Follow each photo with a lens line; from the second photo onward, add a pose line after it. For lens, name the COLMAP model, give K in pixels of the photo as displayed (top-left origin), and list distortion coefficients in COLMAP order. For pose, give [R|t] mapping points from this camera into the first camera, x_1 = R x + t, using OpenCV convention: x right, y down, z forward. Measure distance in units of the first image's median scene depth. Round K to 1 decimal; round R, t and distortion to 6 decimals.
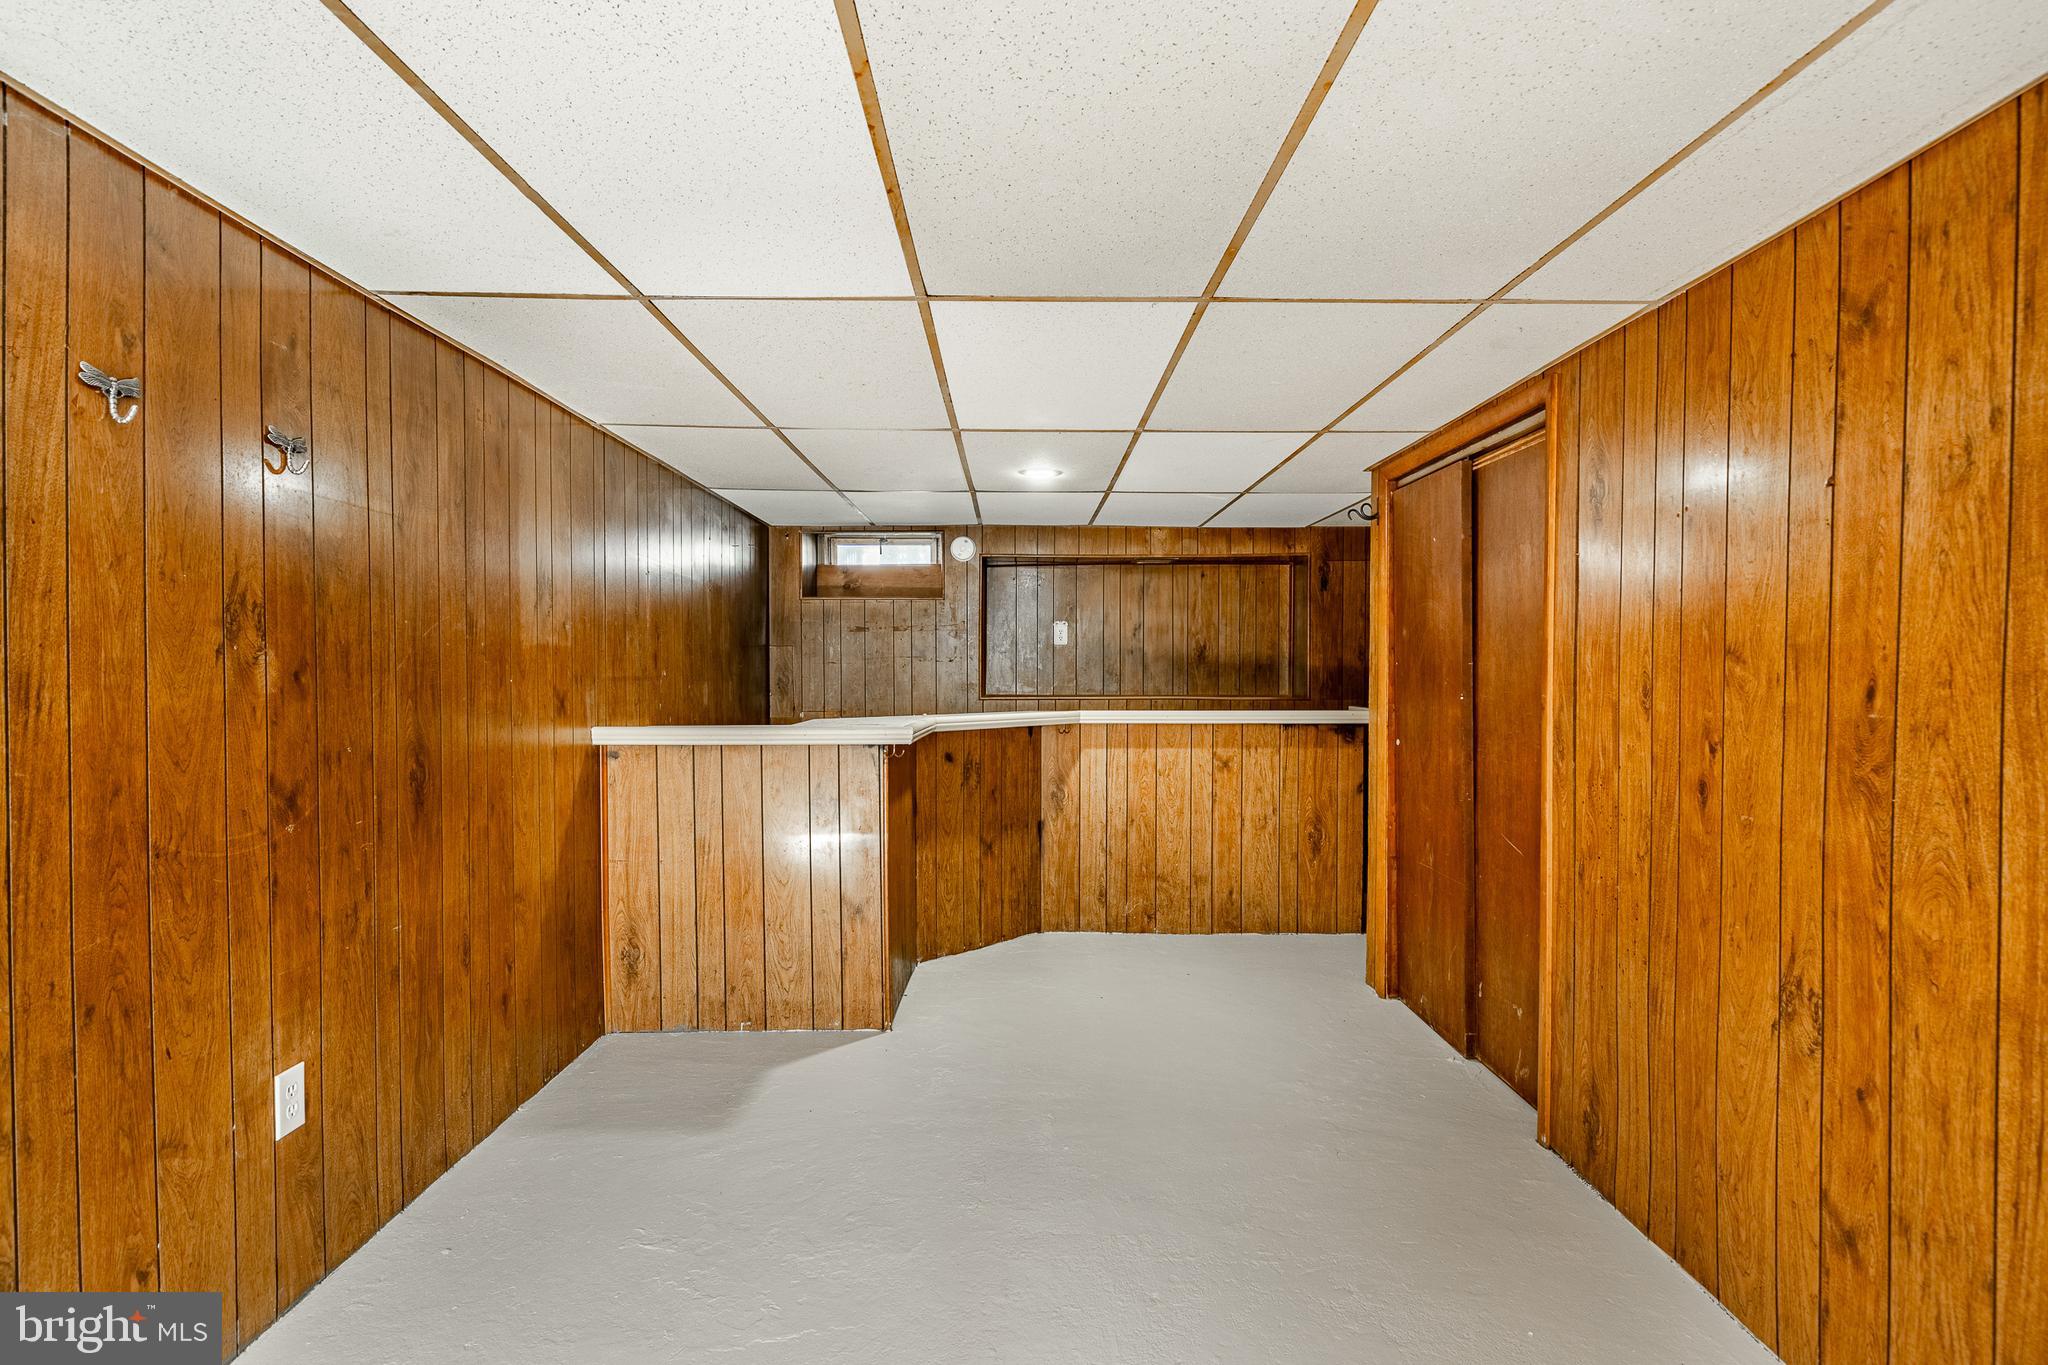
lens RADIAL K [[1014.7, 0, 1008.2], [0, 1014.7, 670.0], [0, 0, 1]] dist [-0.004190, 0.001288]
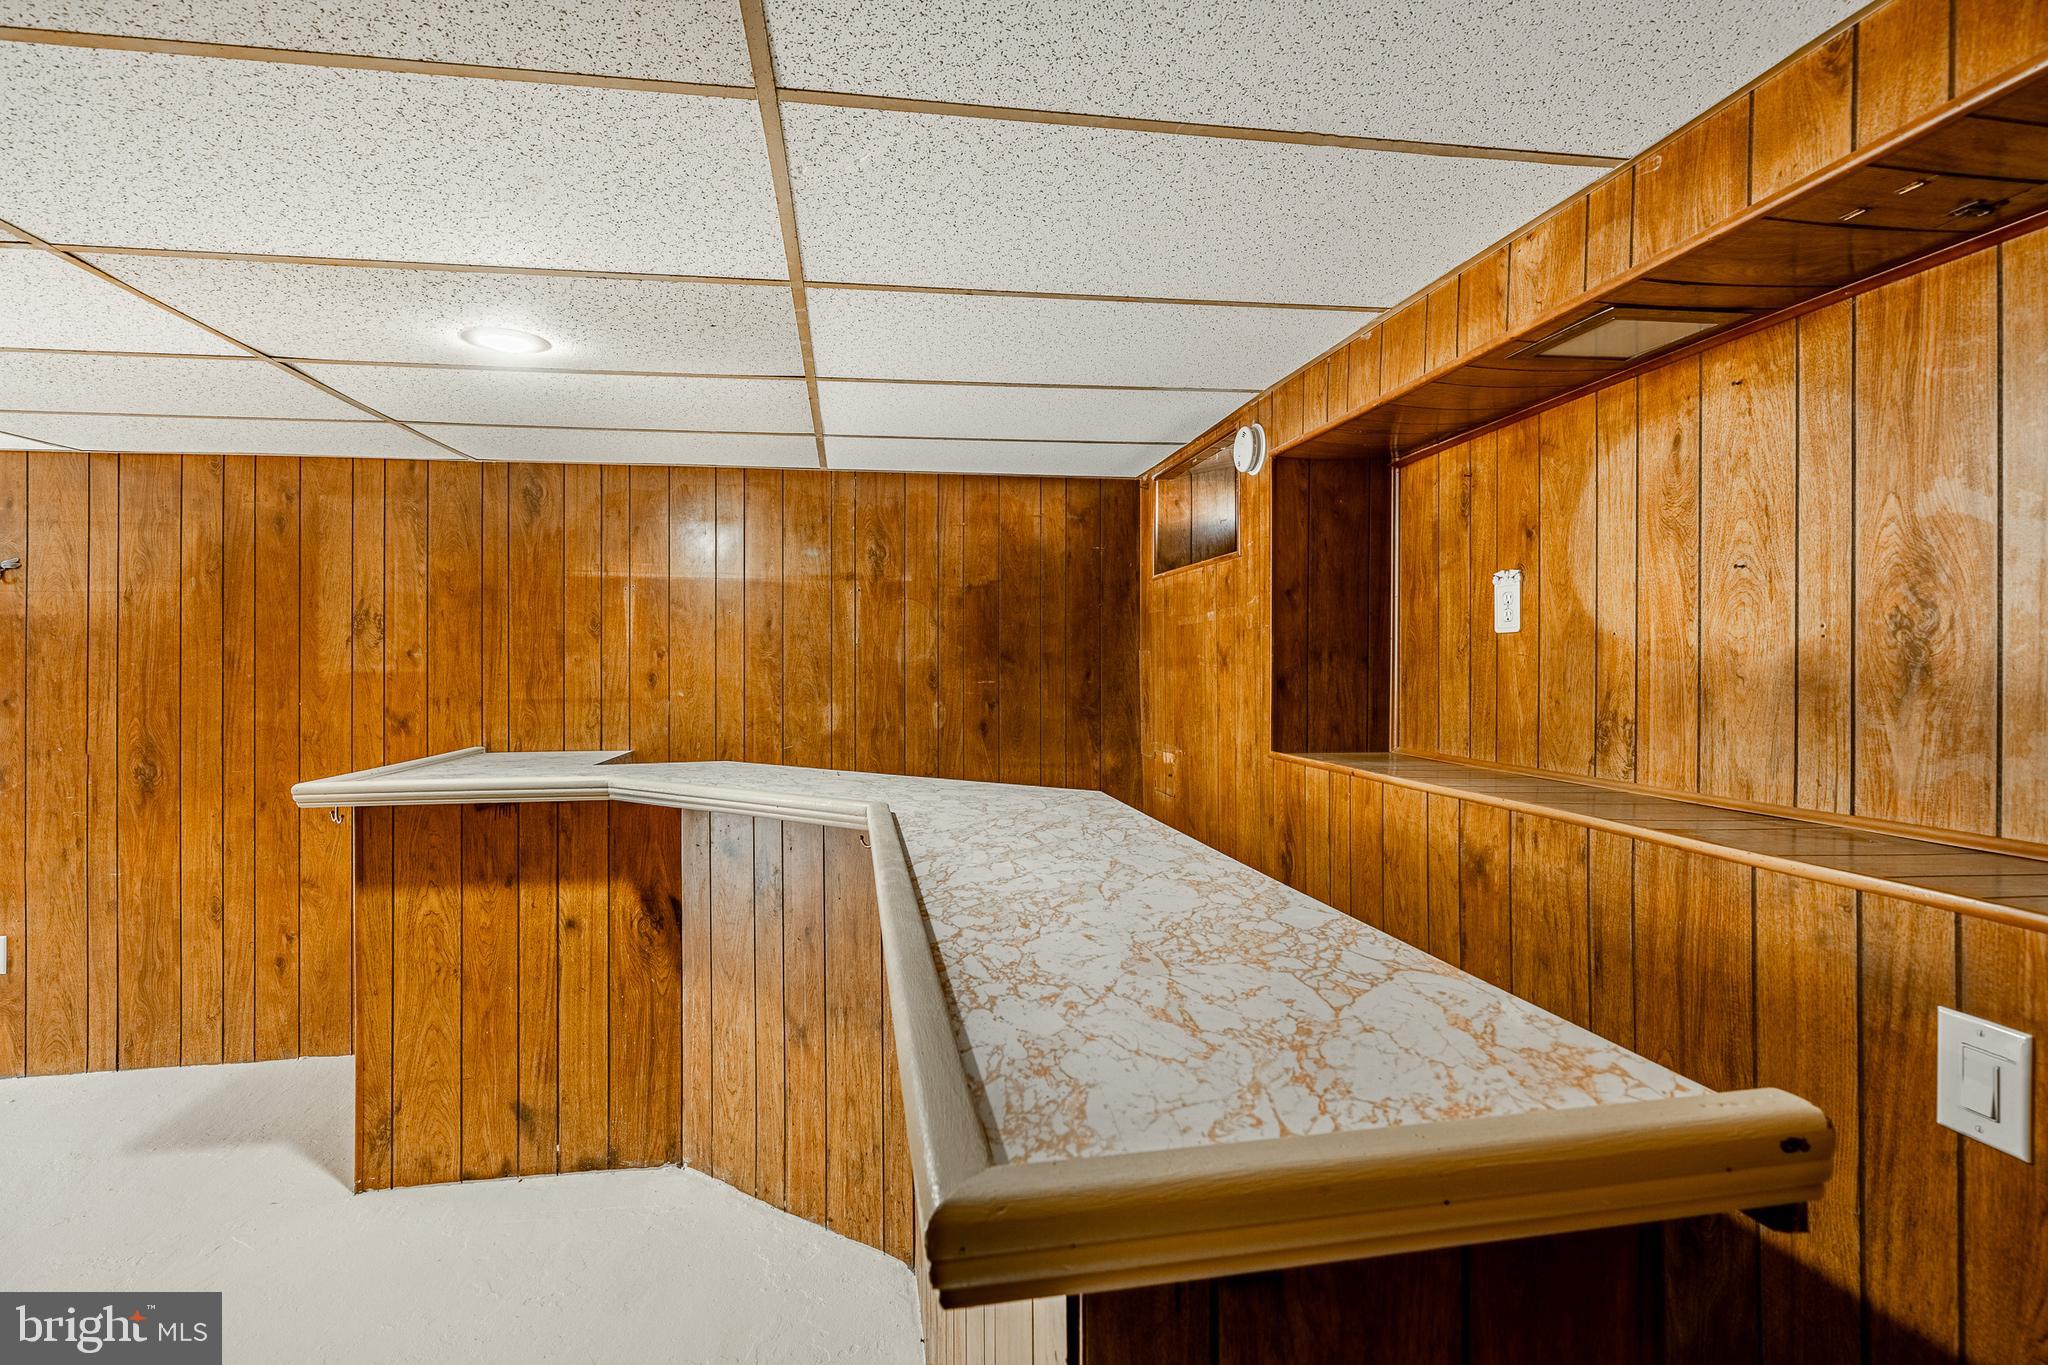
lens RADIAL K [[955.5, 0, 996.8], [0, 955.5, 651.5], [0, 0, 1]] dist [0.000573, -0.000507]
pose [[0.181671, -0.013259, -0.983270, 0.467628], [0.008655, 0.999892, -0.011884, -0.018567], [0.983321, -0.006351, 0.181766, 0.949717]]
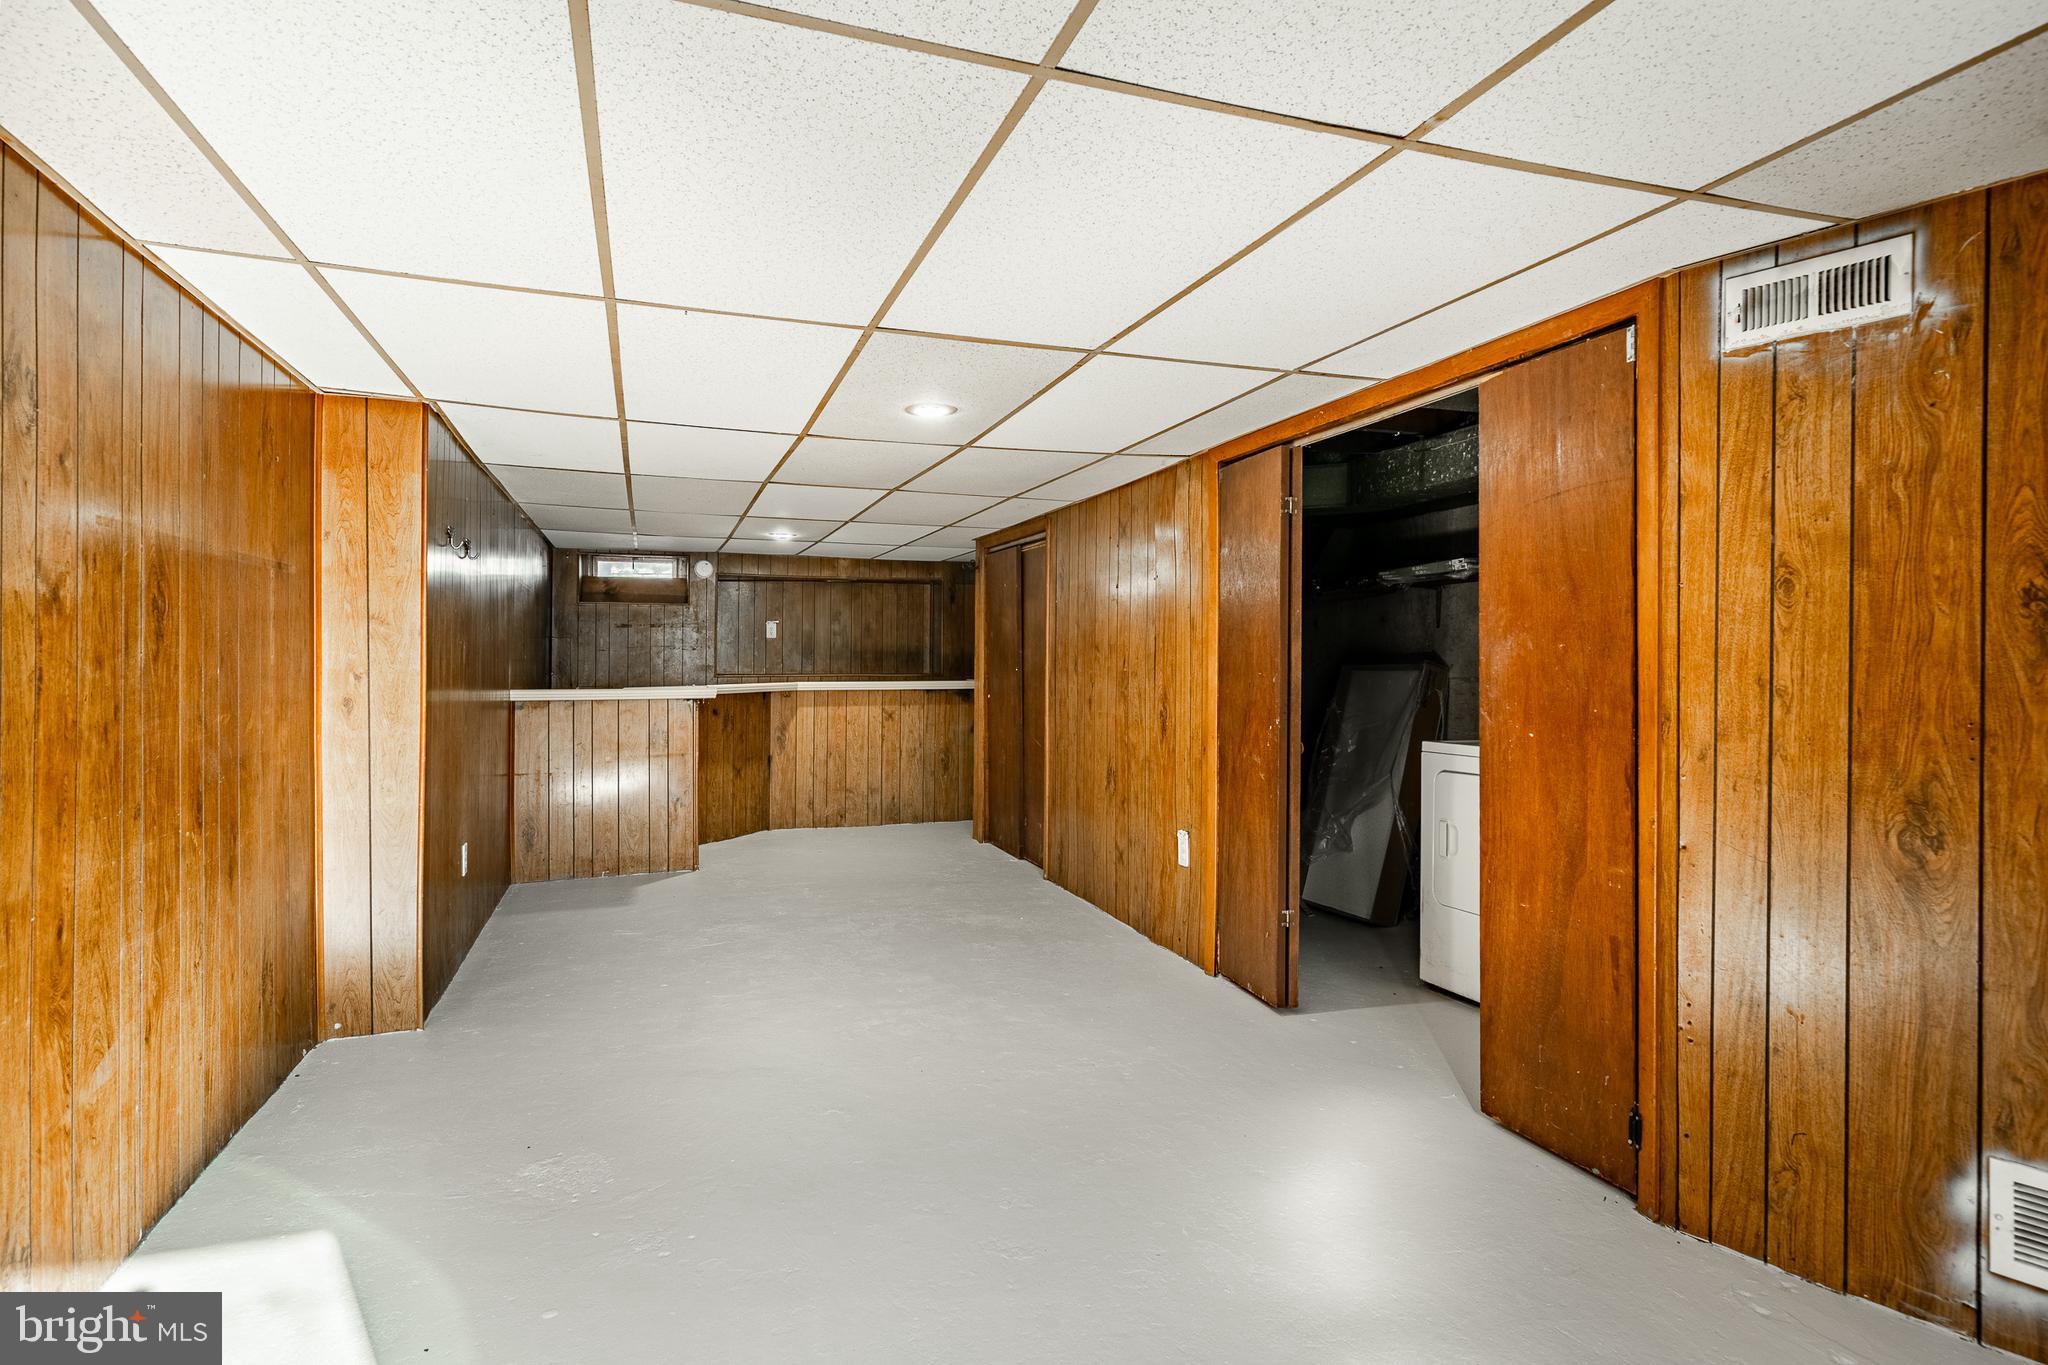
lens RADIAL K [[1014.7, 0, 1014.9], [0, 1014.7, 650.1], [0, 0, 1]] dist [-0.004190, 0.001288]
pose [[0.938409, 0.003171, 0.345512, -0.147800], [-0.000137, 0.999961, -0.008807, 0.005151], [-0.345526, 0.008217, 0.938373, -0.541766]]
